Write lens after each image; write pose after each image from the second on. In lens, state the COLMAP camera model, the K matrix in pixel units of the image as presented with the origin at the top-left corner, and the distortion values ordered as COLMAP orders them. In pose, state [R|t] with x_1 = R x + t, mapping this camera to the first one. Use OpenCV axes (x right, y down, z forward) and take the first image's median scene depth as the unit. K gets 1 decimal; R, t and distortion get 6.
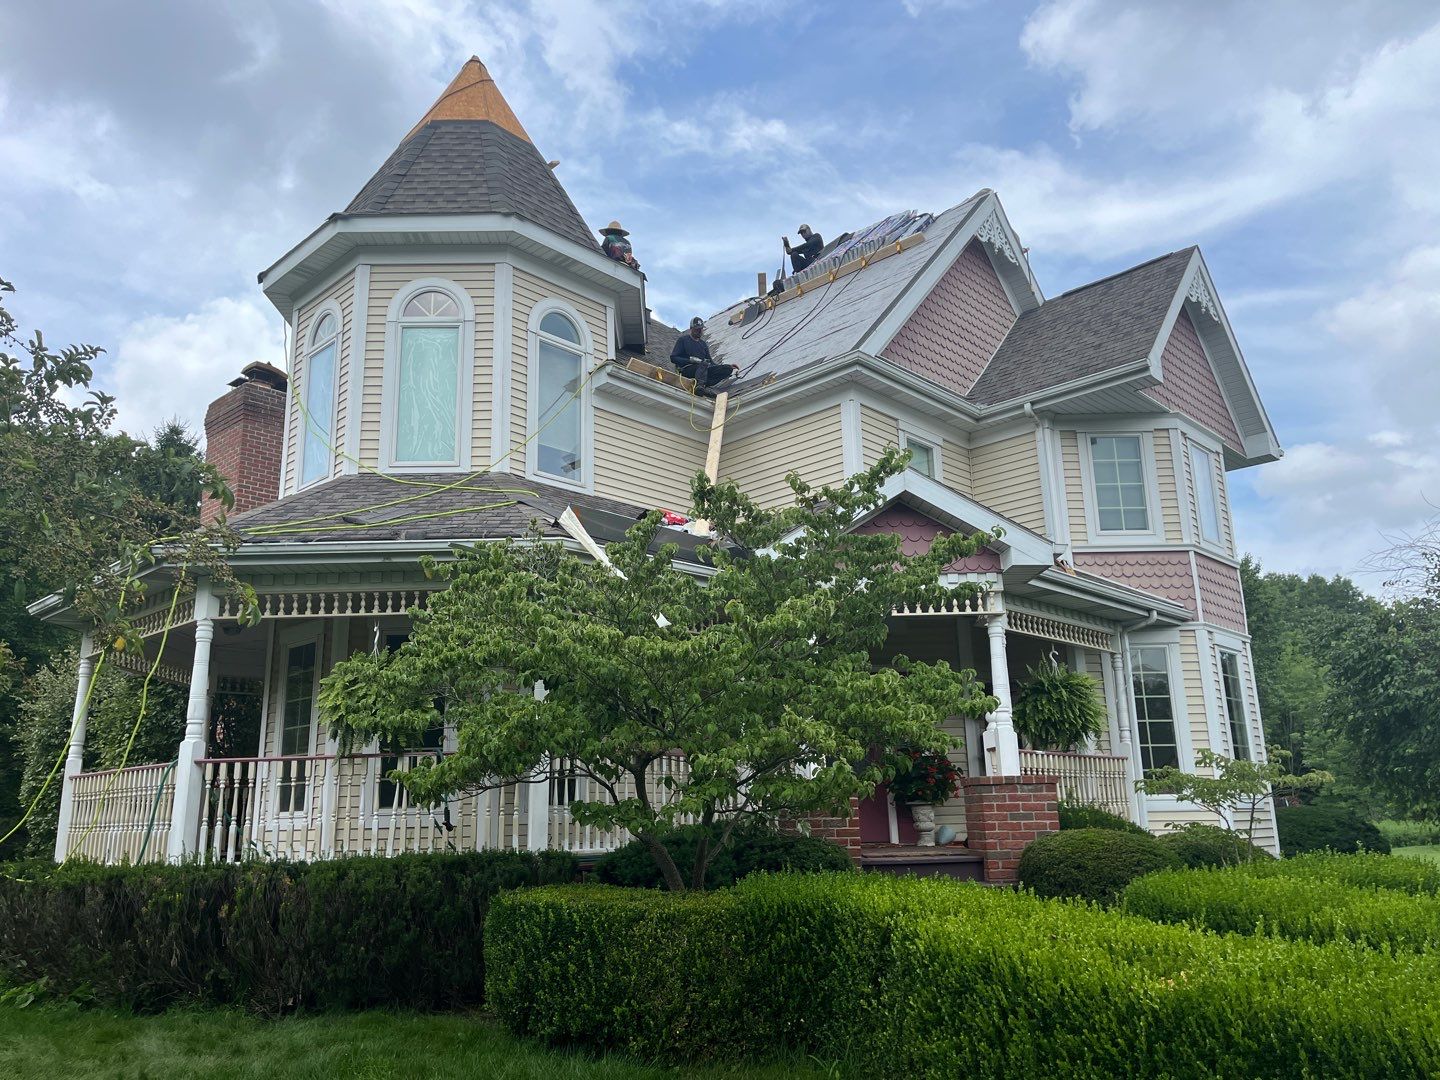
lens RADIAL K [[1119.7, 0, 714.7], [0, 1119.7, 558.6], [0, 0, 1]] dist [0.037482, -0.003025]
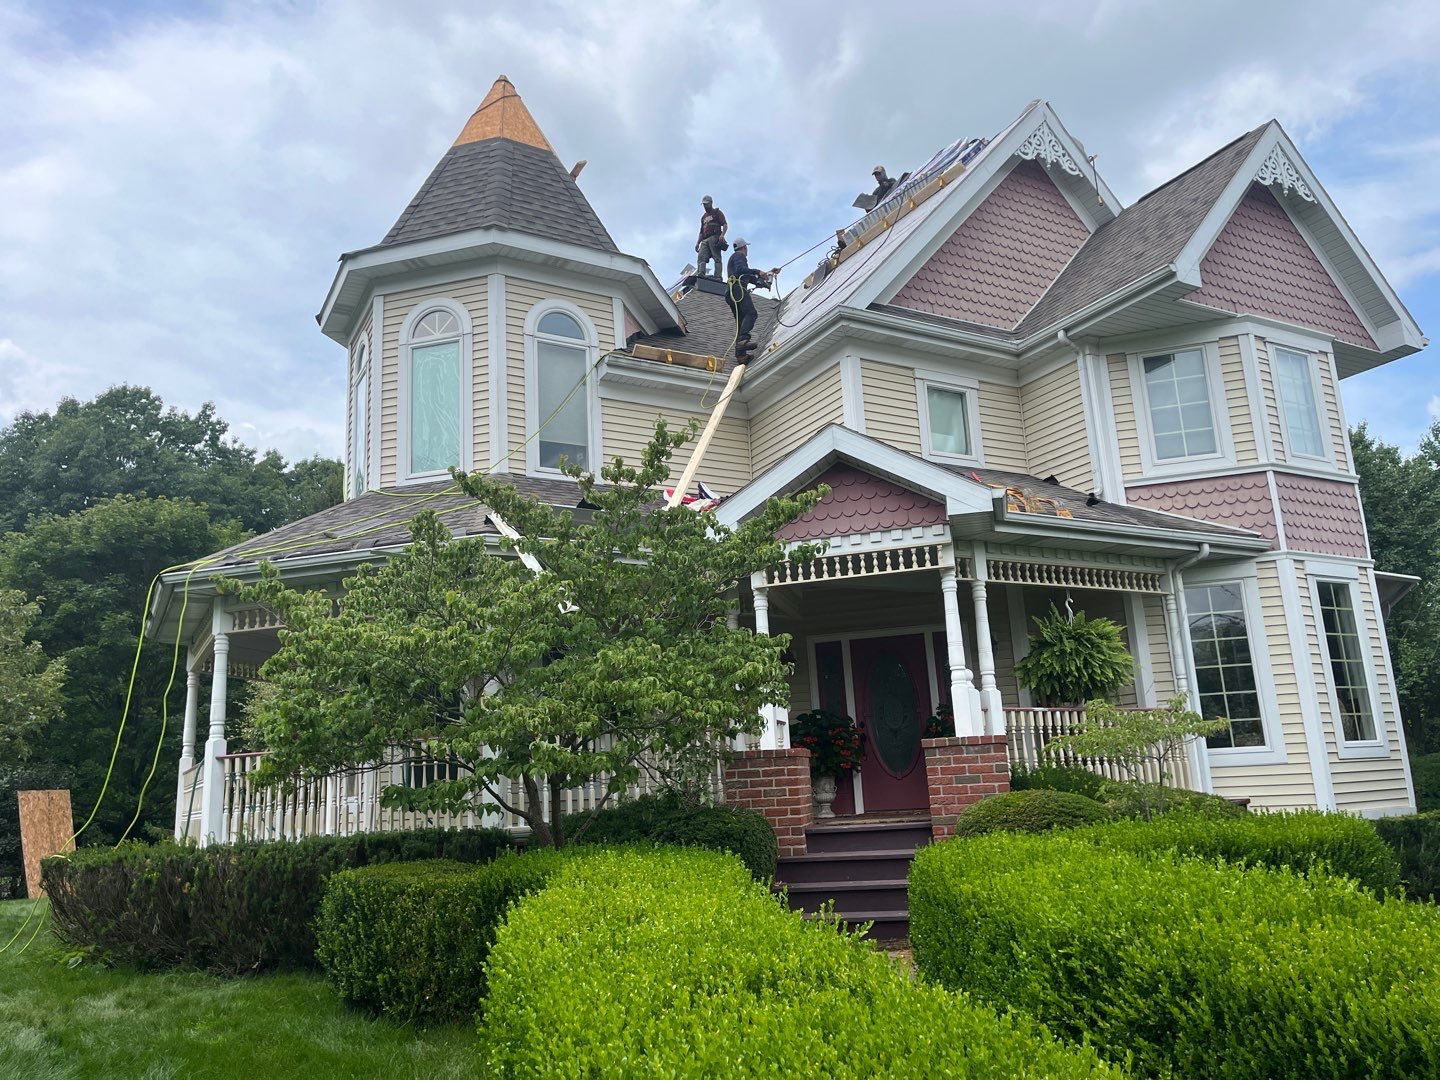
lens RADIAL K [[1120.0, 0, 713.8], [0, 1120.0, 561.1], [0, 0, 1]] dist [0.070646, -0.090772]
pose [[0.956187, -0.088498, -0.279061, 0.269862], [0.096476, 0.995223, 0.014956, 0.008886], [0.276405, -0.041224, 0.960157, 0.029588]]
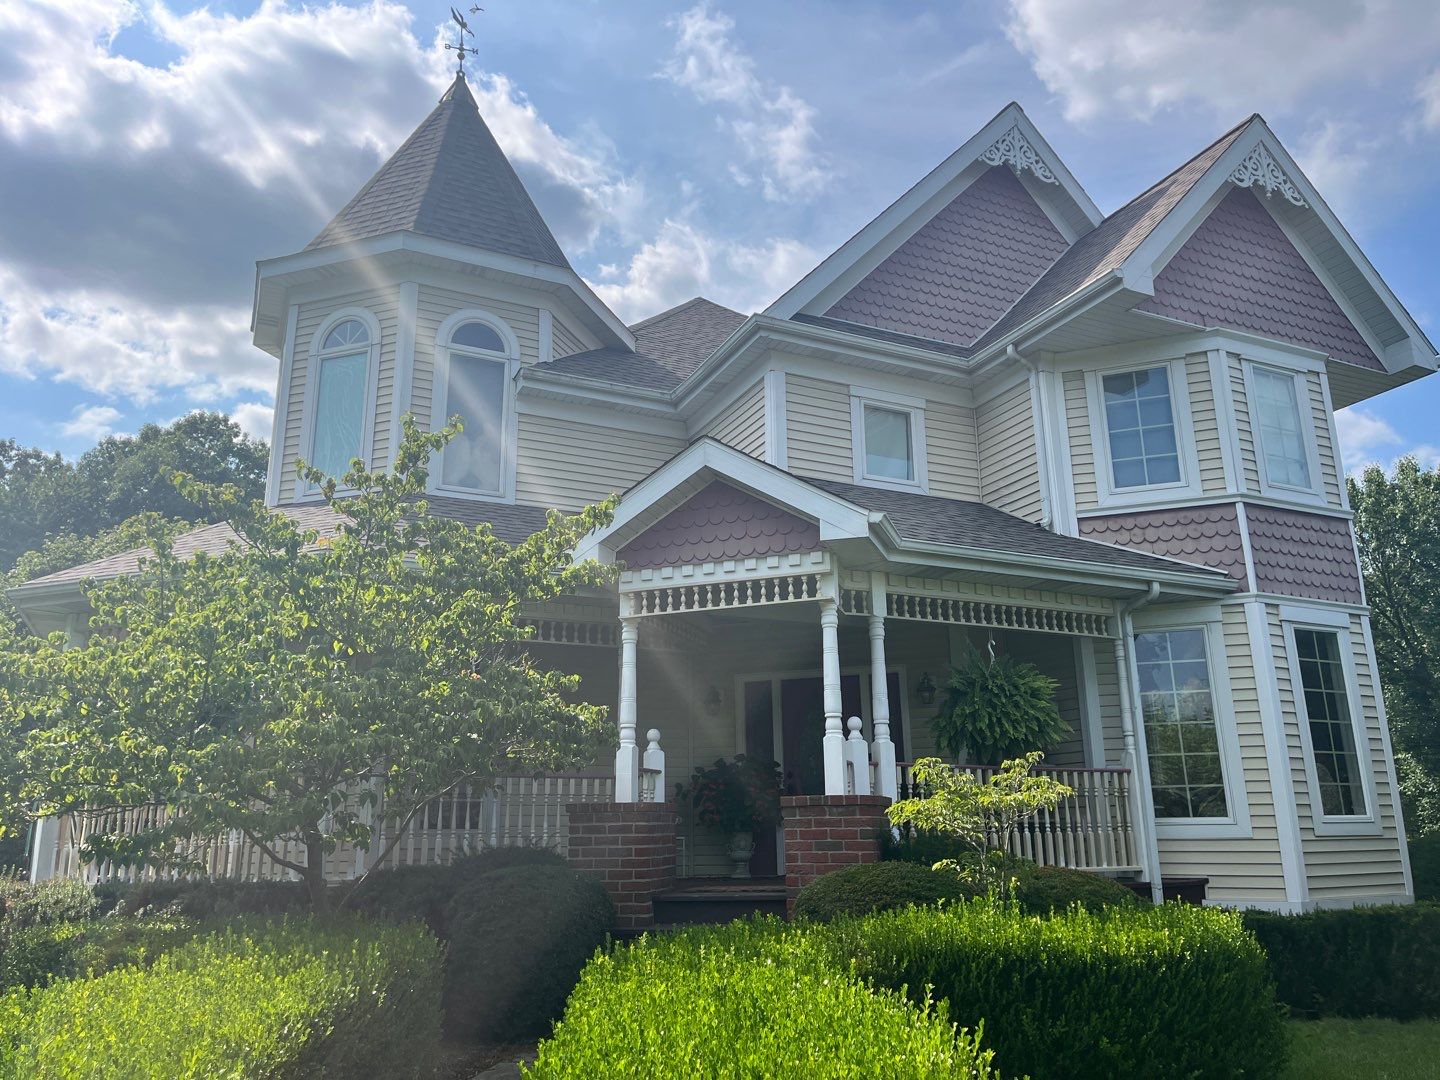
lens RADIAL K [[1120.9, 0, 722.5], [0, 1120.9, 539.4], [0, 0, 1]] dist [0.061907, -0.085959]
pose [[0.933711, -0.084312, -0.347959, 0.389827], [0.073595, 0.996320, -0.043929, 0.029016], [0.350383, 0.015409, 0.936480, 0.156316]]
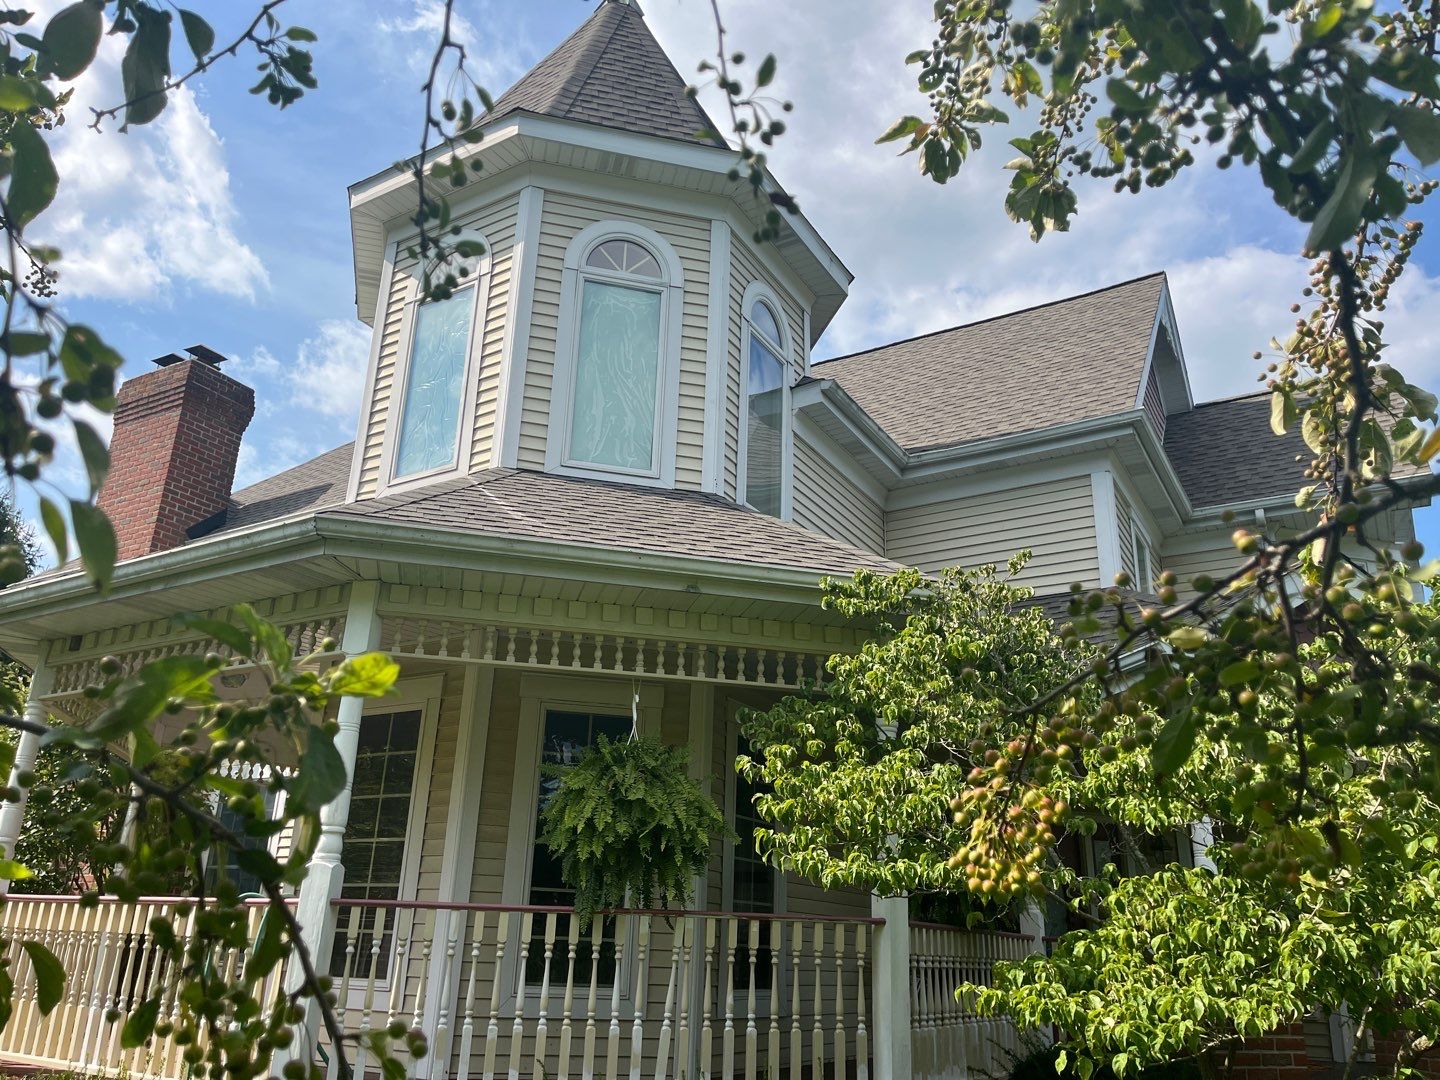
lens RADIAL K [[1119.7, 0, 714.7], [0, 1119.7, 558.6], [0, 0, 1]] dist [0.037482, -0.003025]
pose [[0.974019, 0.126373, 0.187927, -0.294107], [-0.106597, 0.987987, -0.111890, 0.038705], [-0.199809, 0.088950, 0.975789, 0.287498]]
